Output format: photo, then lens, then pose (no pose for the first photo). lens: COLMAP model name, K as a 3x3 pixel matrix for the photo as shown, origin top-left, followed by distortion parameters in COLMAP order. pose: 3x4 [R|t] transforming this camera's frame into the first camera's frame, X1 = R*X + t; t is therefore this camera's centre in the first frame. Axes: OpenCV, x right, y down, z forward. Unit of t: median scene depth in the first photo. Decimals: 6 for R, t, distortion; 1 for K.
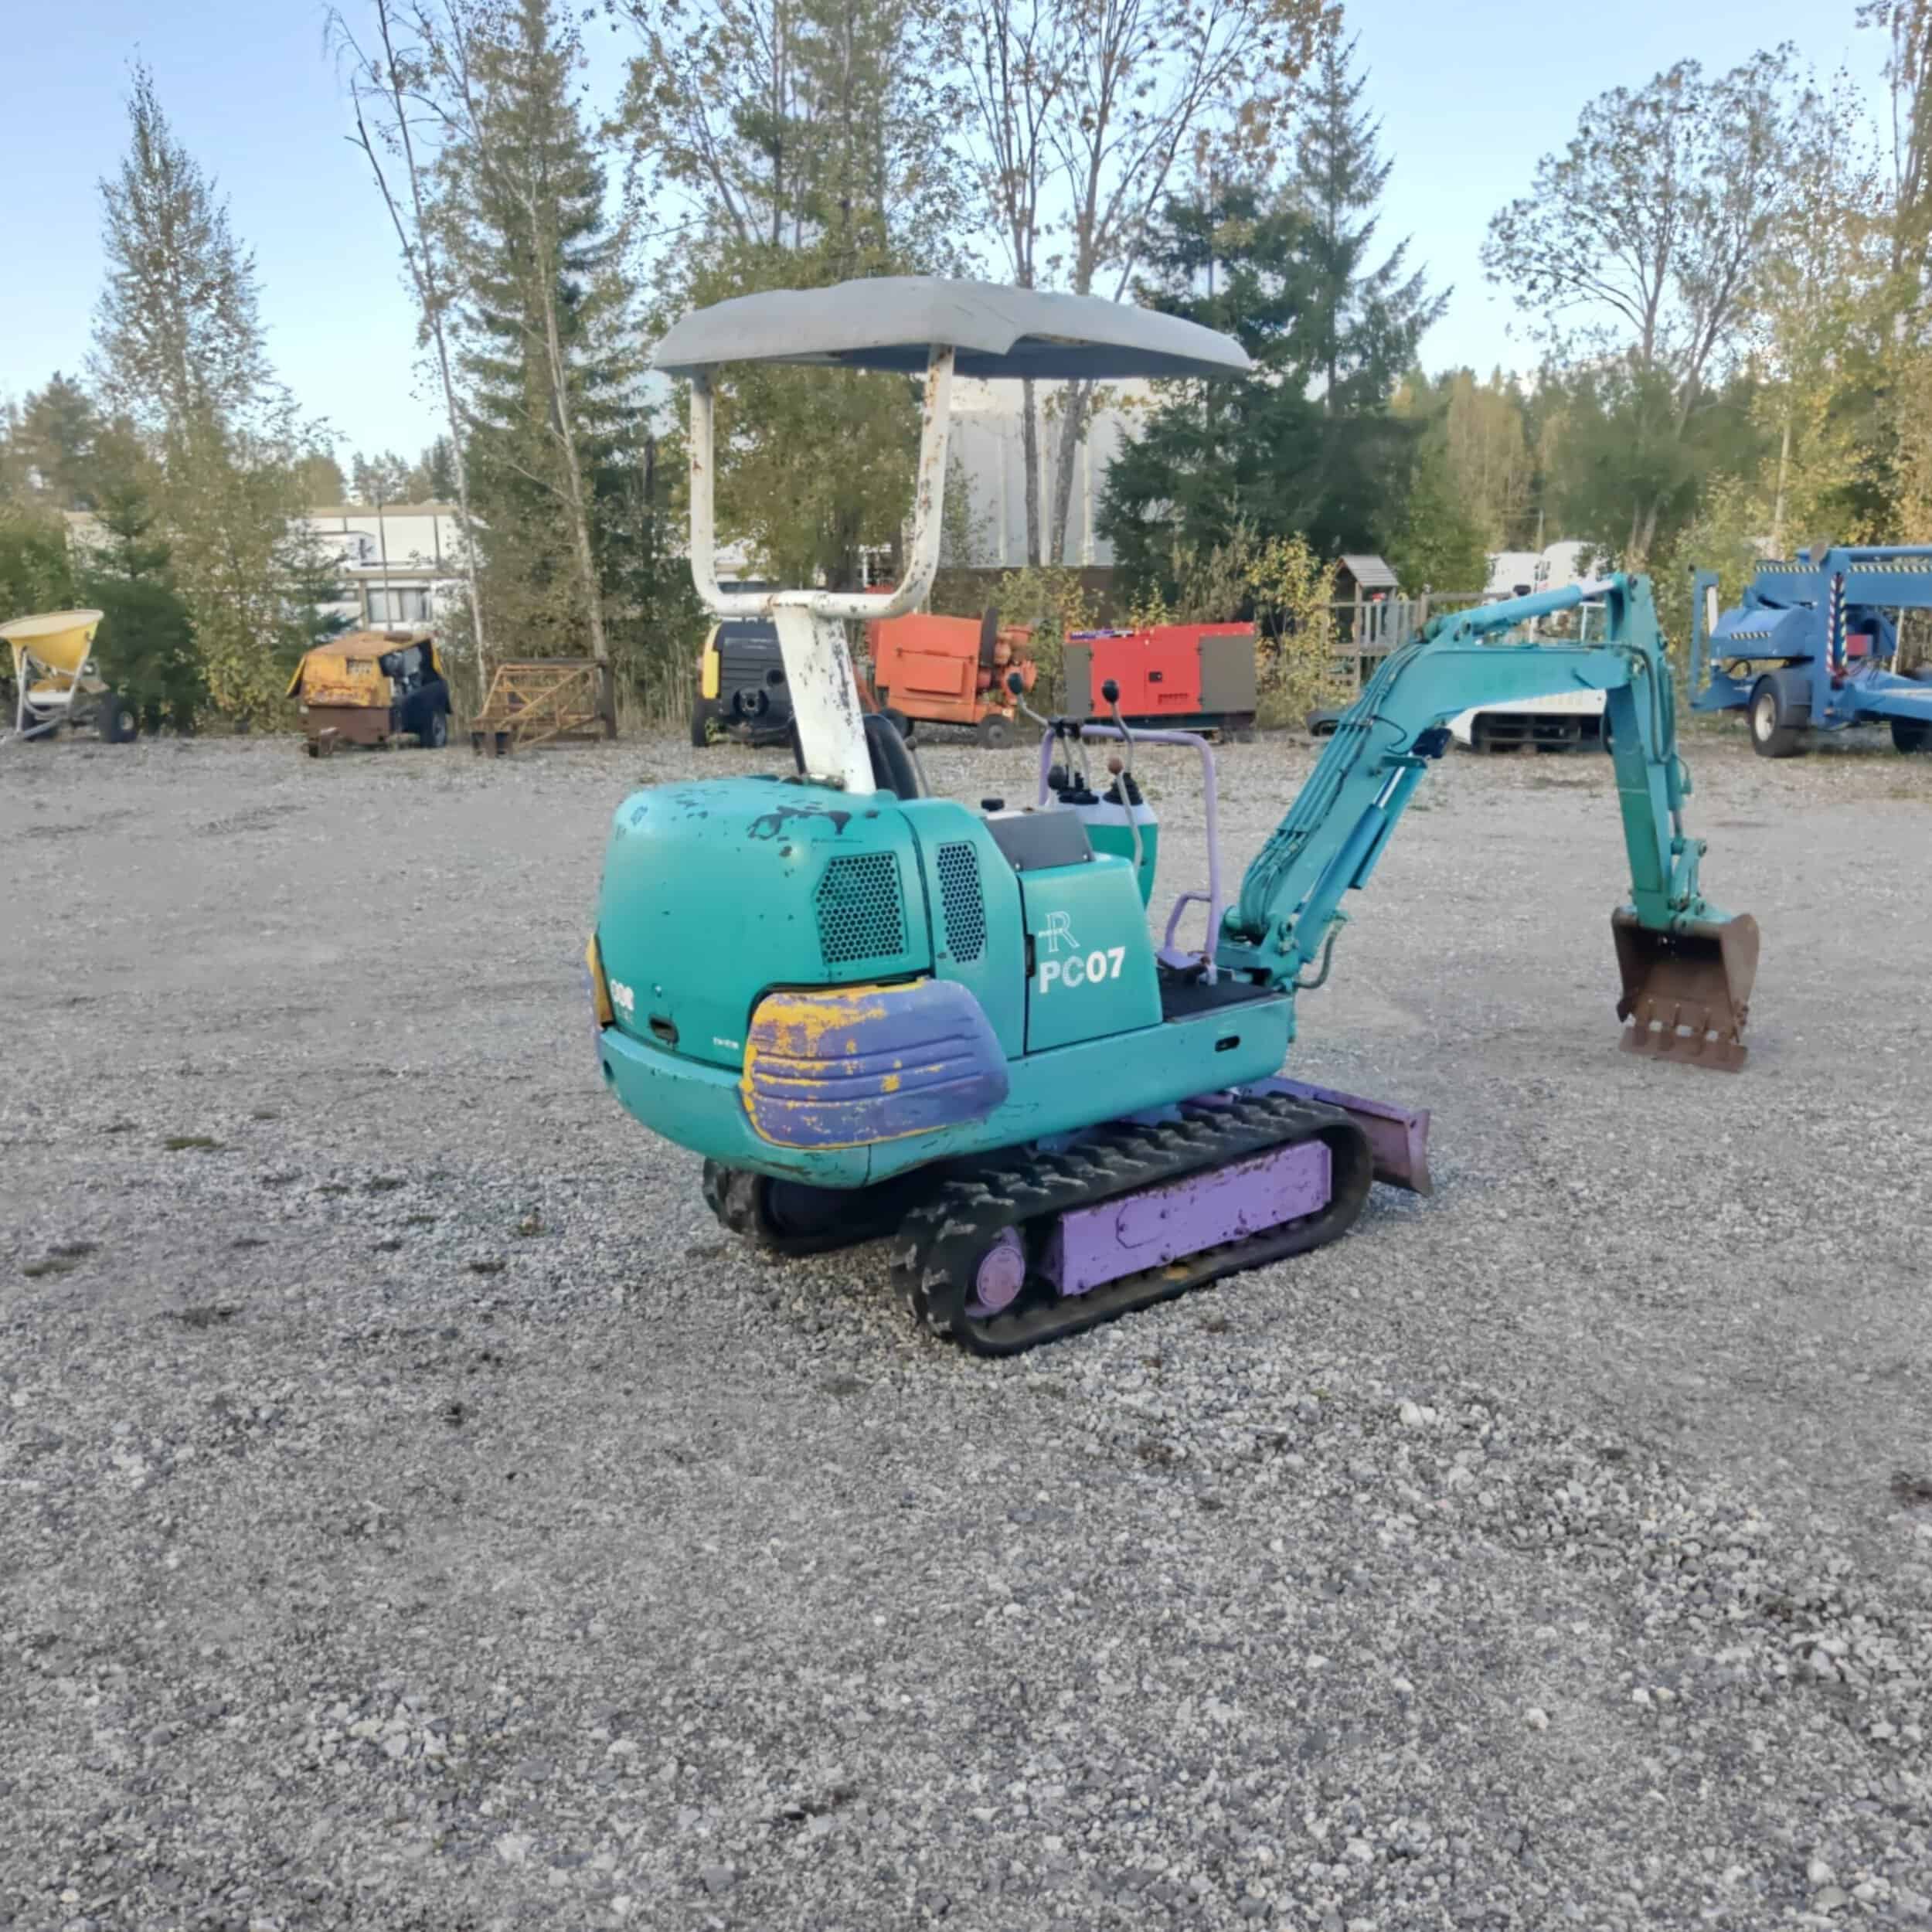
lens RADIAL K [[1761.2, 0, 958.0], [0, 1761.2, 957.0], [0, 0, 1]] dist [0.032739, -0.045823]
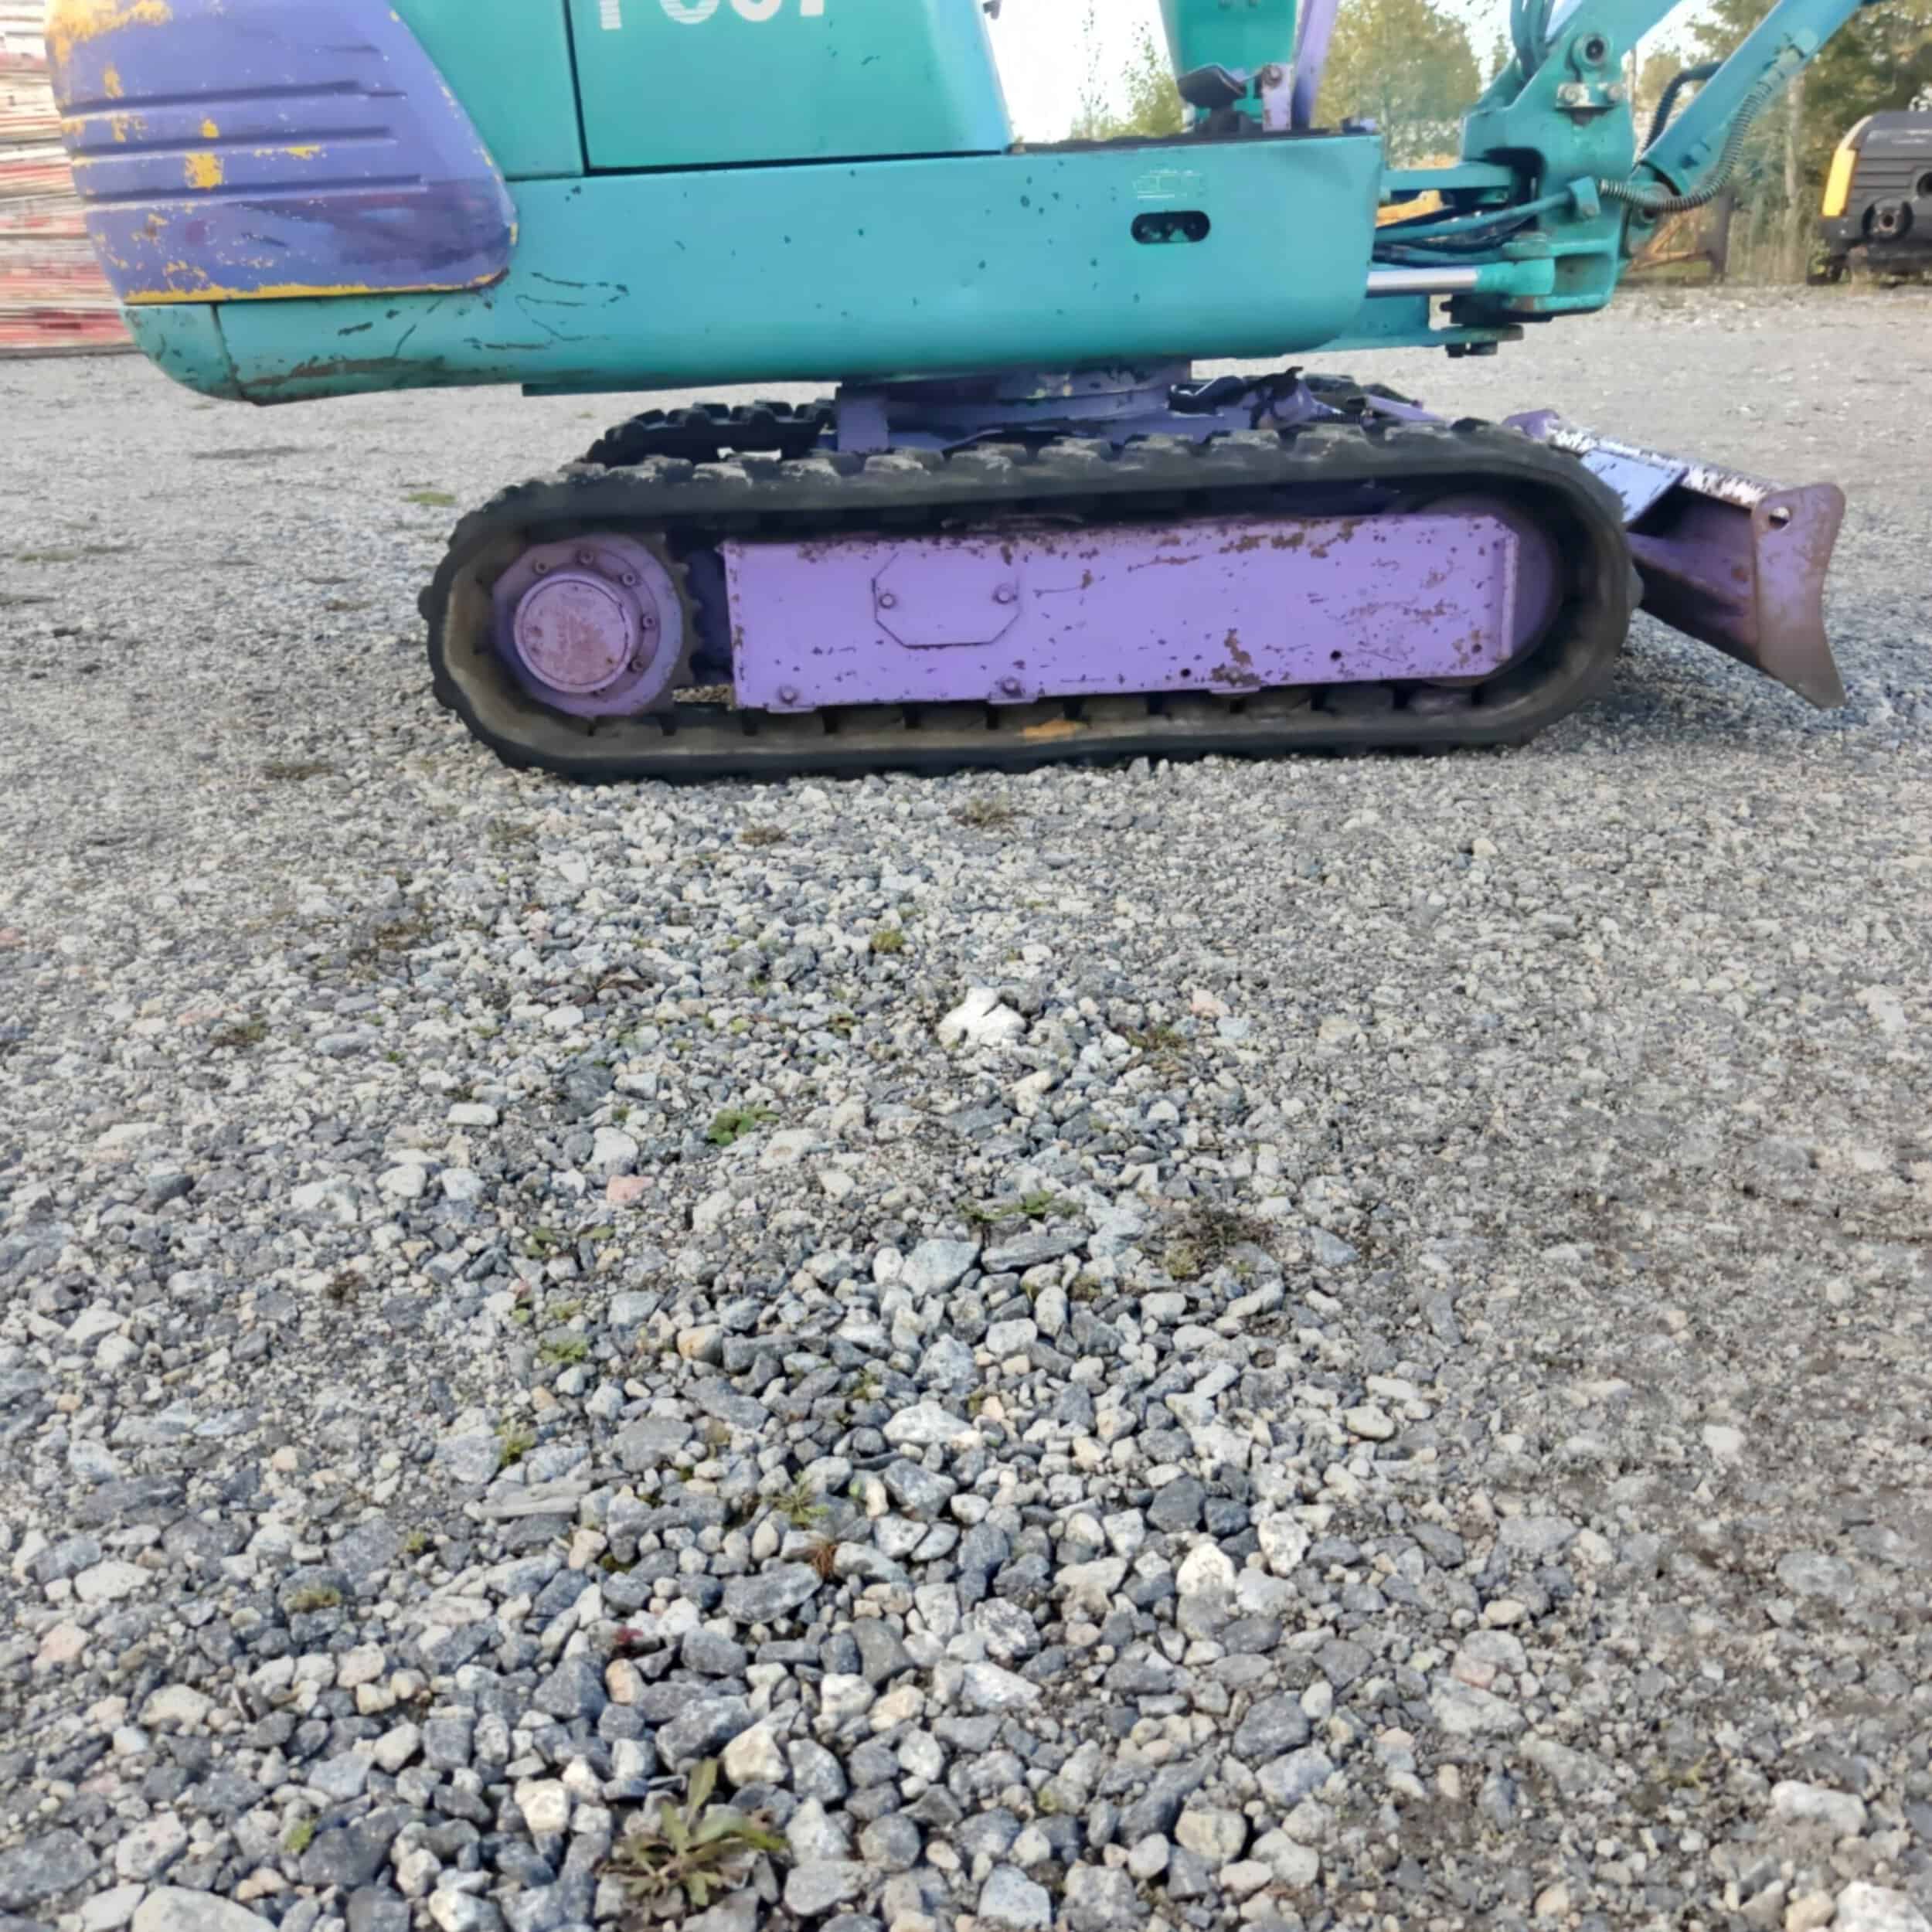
lens RADIAL K [[1776.5, 0, 966.0], [0, 1776.5, 966.0], [0, 0, 1]] dist [0.019949, -0.029898]
pose [[0.779615, 0.213096, -0.588889, 0.414975], [-0.094257, 0.969543, 0.226056, 0.132776], [0.619125, -0.120730, 0.775957, 0.583832]]
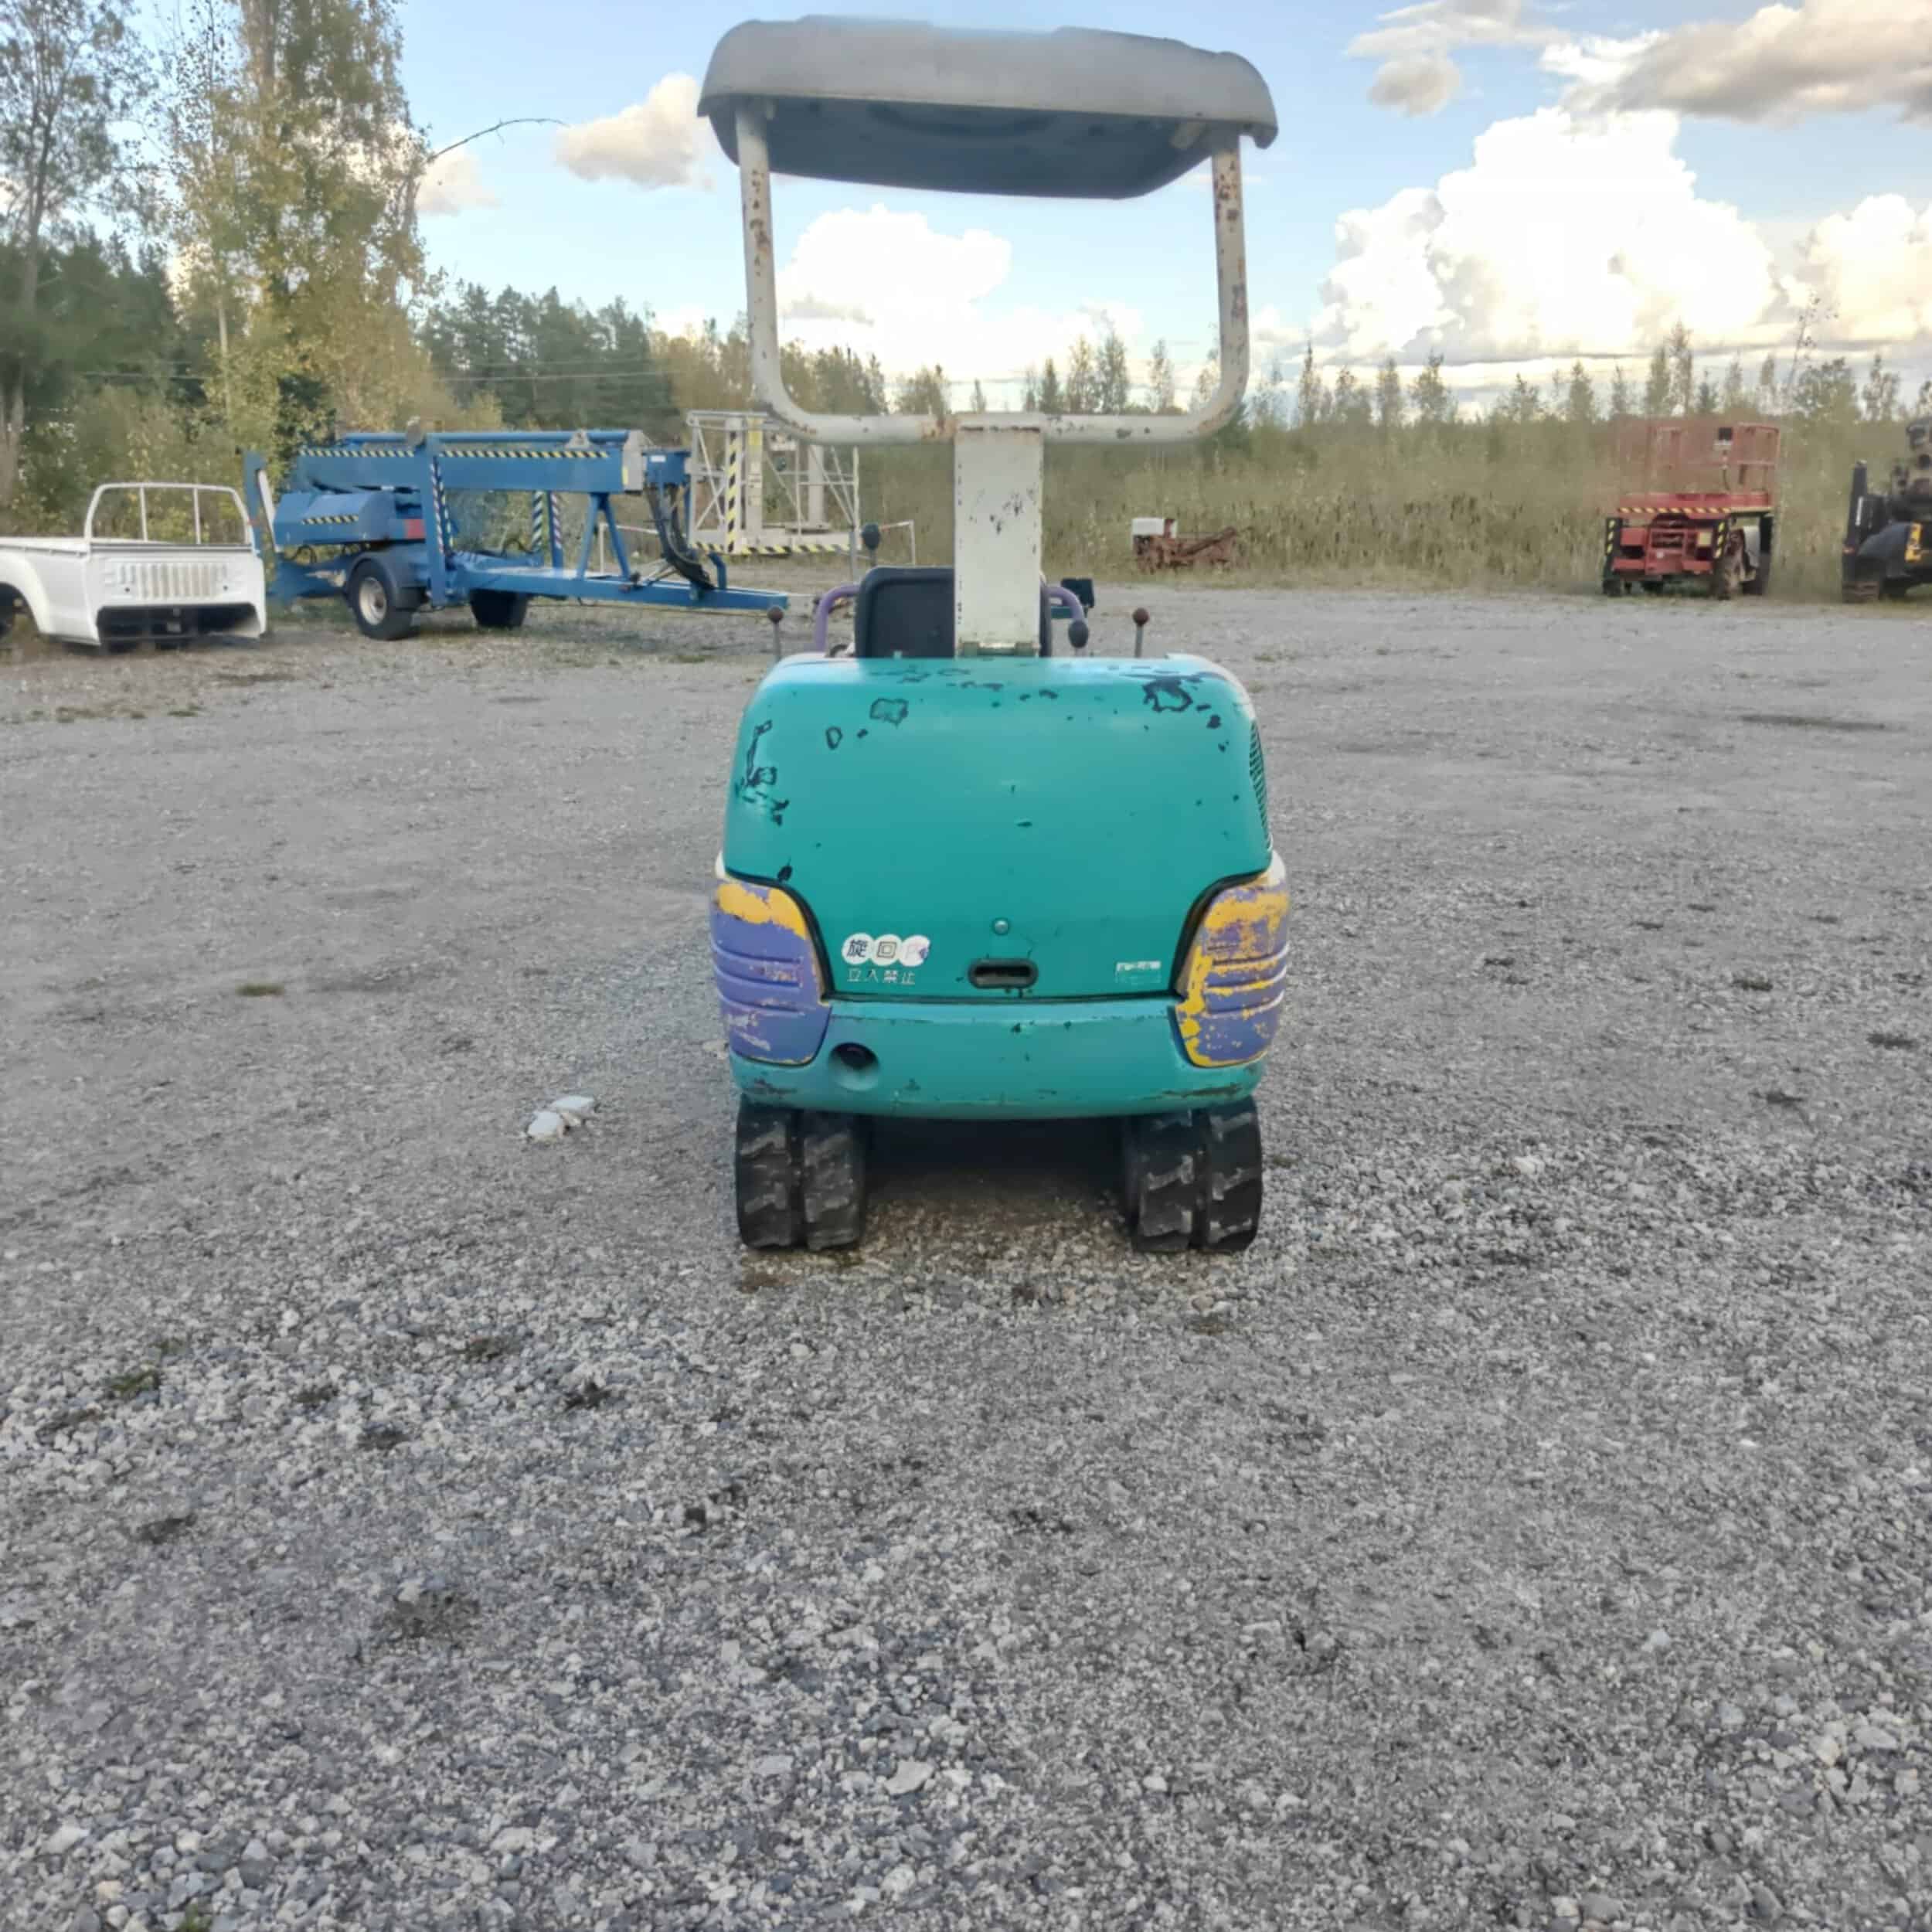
lens RADIAL K [[1776.5, 0, 966.0], [0, 1776.5, 966.0], [0, 0, 1]] dist [0.019949, -0.029898]
pose [[0.633219, -0.196459, 0.748624, -0.683430], [0.150832, 0.980027, 0.129605, -0.060186], [-0.759133, 0.030849, 0.650204, 0.441957]]
